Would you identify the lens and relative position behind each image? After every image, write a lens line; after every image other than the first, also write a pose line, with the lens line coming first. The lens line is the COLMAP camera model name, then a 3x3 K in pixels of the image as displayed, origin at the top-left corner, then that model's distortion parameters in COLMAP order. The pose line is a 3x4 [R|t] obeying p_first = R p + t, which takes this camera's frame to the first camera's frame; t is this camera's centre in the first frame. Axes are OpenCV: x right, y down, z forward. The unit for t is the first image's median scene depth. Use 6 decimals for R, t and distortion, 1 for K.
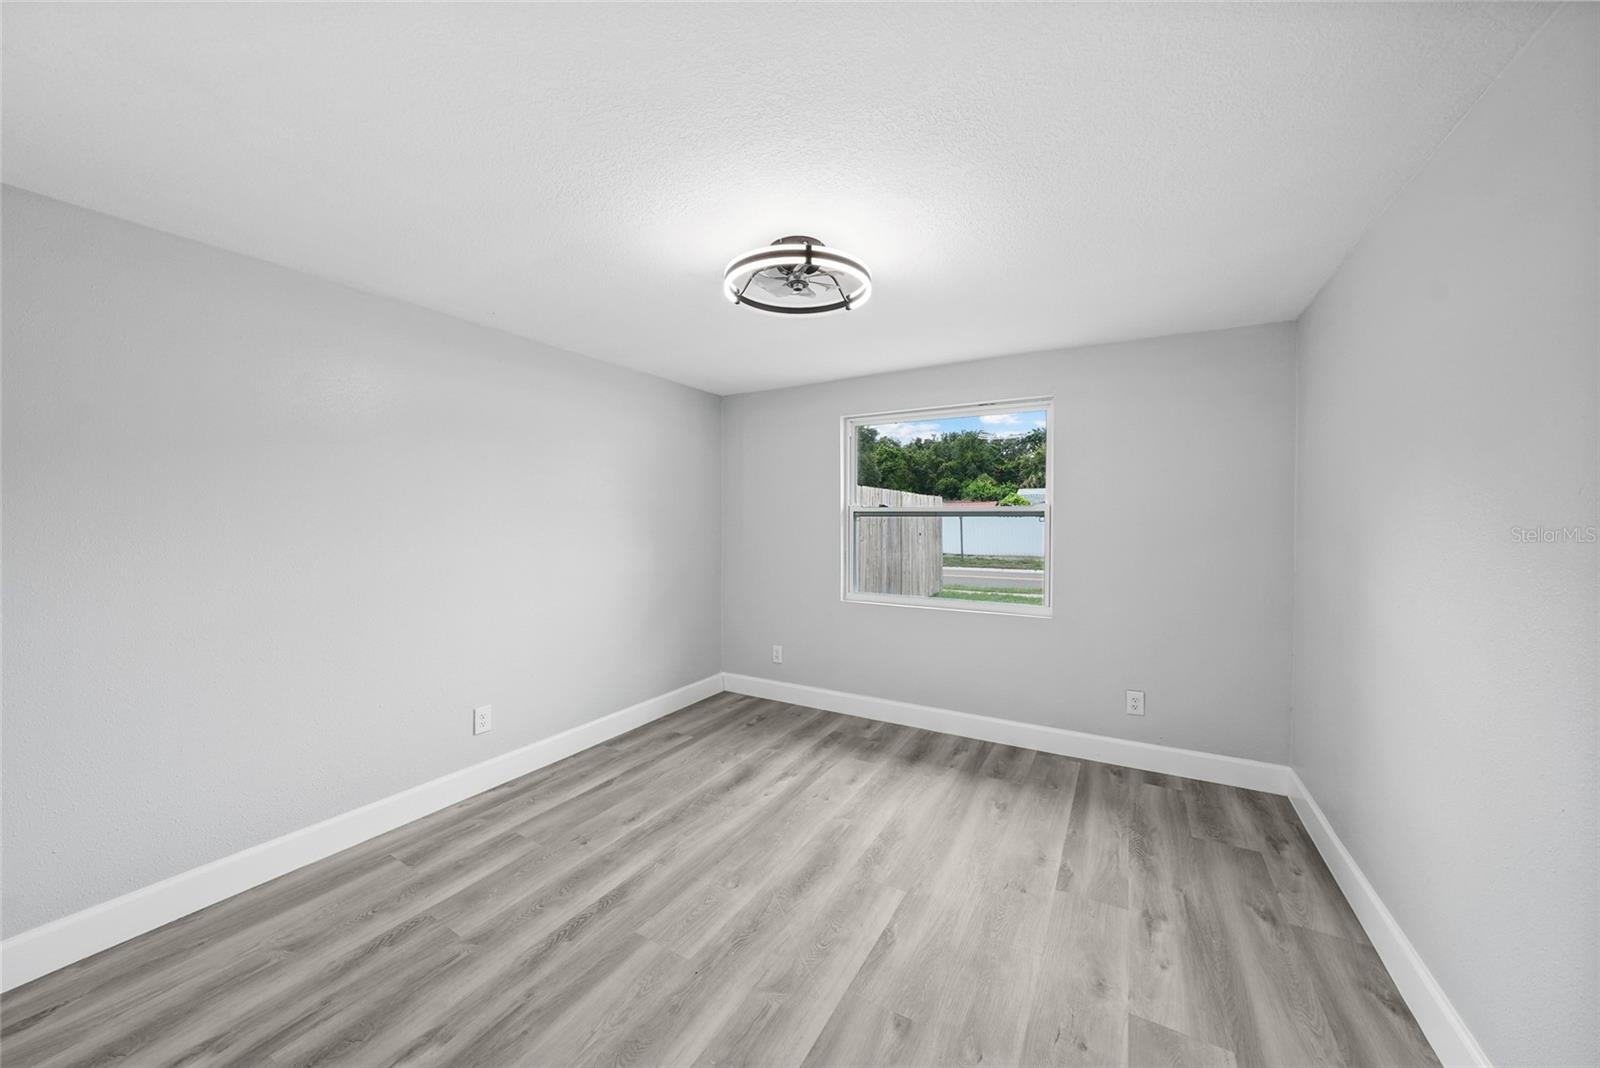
lens RADIAL K [[555.8, 0, 804.0], [0, 555.8, 527.5], [0, 0, 1]] dist [-0.028870, 0.006062]
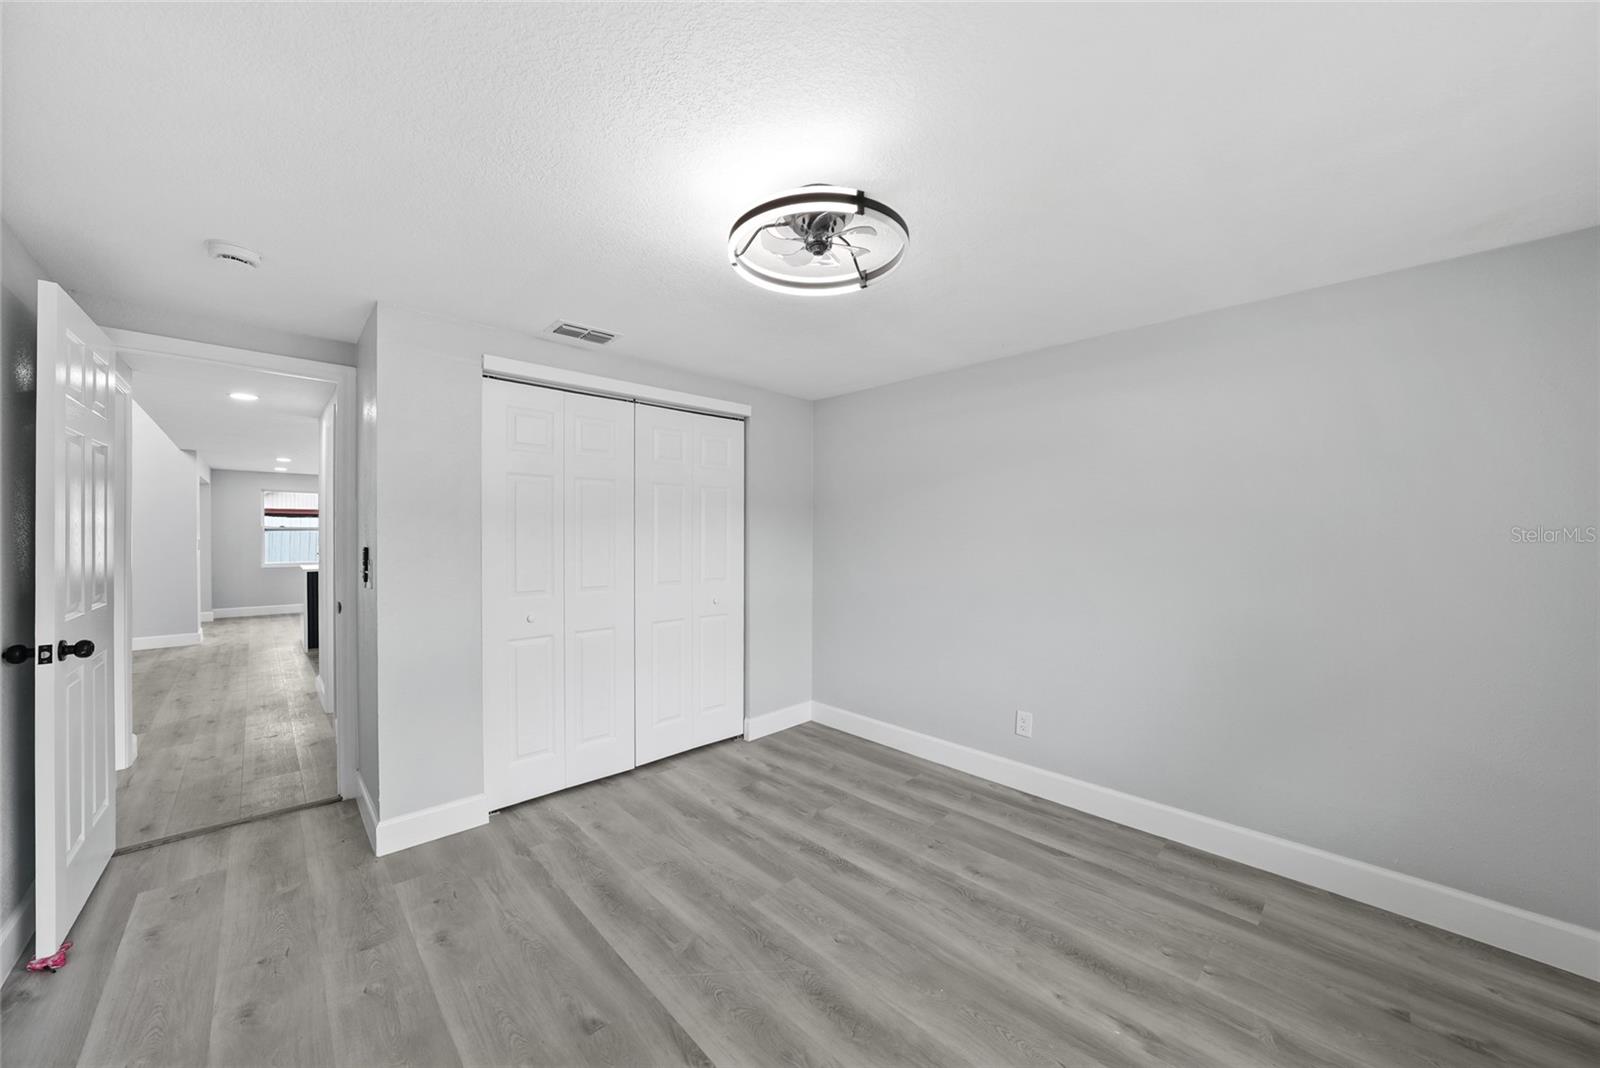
lens RADIAL K [[555.8, 0, 804.0], [0, 555.8, 527.5], [0, 0, 1]] dist [-0.028870, 0.006062]
pose [[-0.249888, -0.008662, -0.968236, 0.637283], [-0.020187, 0.999789, -0.003735, -0.021958], [0.968064, 0.018613, -0.250010, 0.955697]]
